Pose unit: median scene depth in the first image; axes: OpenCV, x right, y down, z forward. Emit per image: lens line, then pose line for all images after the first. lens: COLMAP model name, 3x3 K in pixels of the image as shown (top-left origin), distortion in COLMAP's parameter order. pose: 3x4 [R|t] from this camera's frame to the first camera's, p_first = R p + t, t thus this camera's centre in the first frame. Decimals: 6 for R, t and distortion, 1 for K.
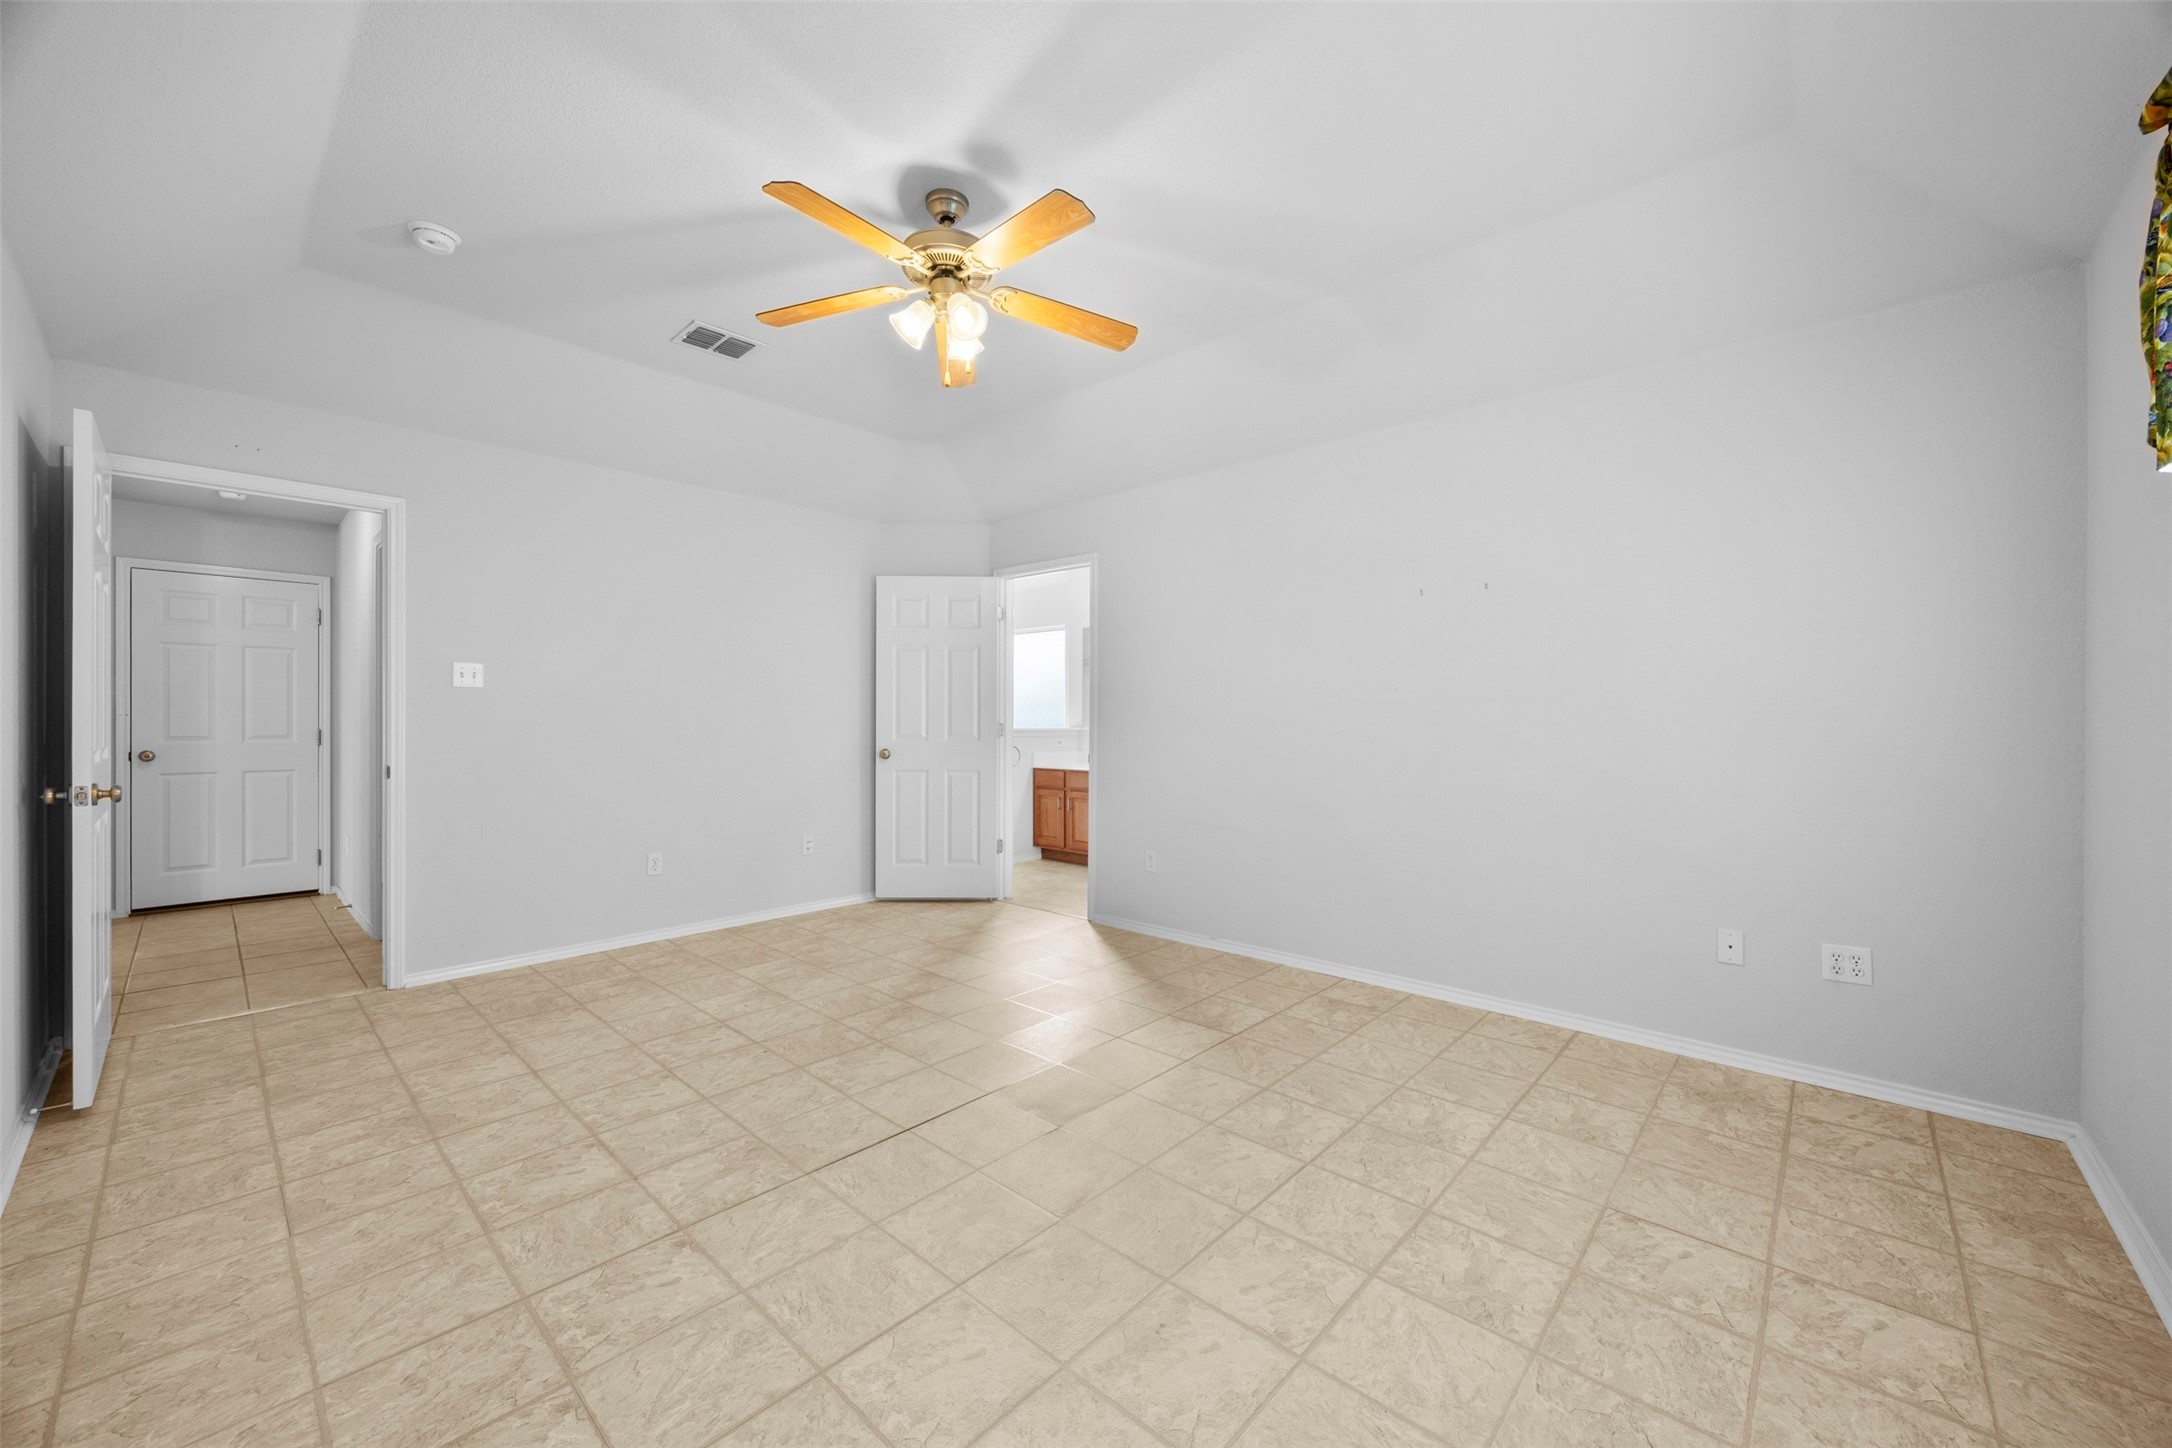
lens RADIAL K [[827.7, 0, 1105.5], [0, 827.7, 734.4], [0, 0, 1]] dist [-0.004306, 0.000066]
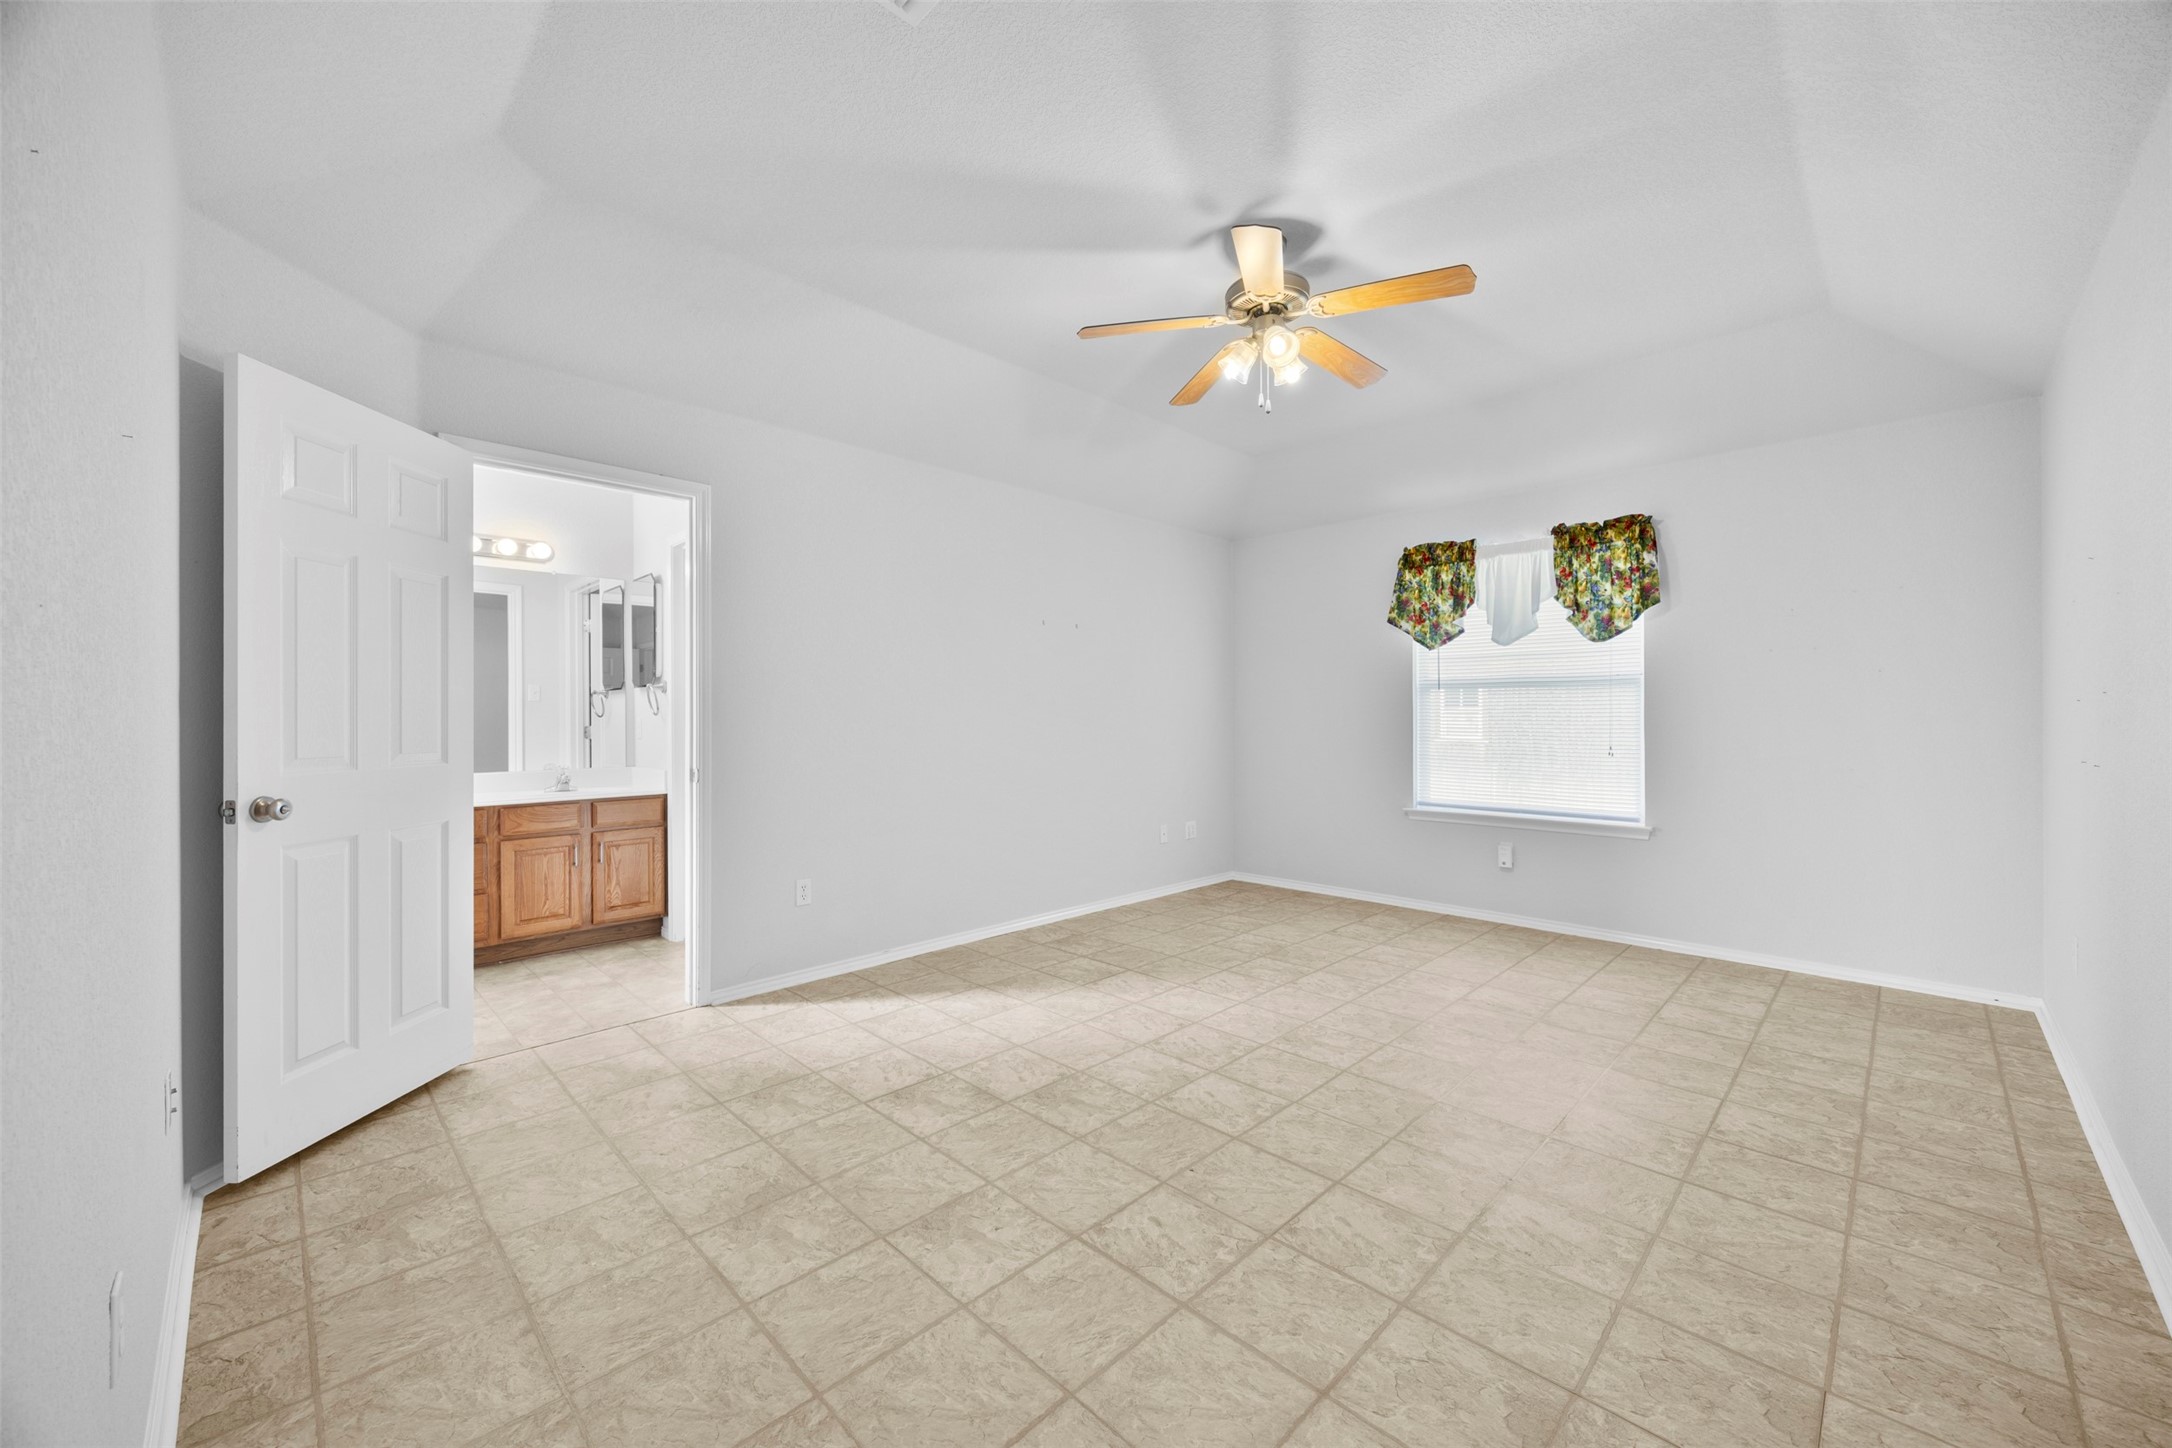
lens RADIAL K [[827.7, 0, 1087.8], [0, 827.7, 704.6], [0, 0, 1]] dist [-0.004306, 0.000066]
pose [[0.050690, 0.011728, 0.998646, -1.293030], [0.020622, 0.999706, -0.012787, -0.023326], [-0.998502, 0.021243, 0.050433, 1.175290]]
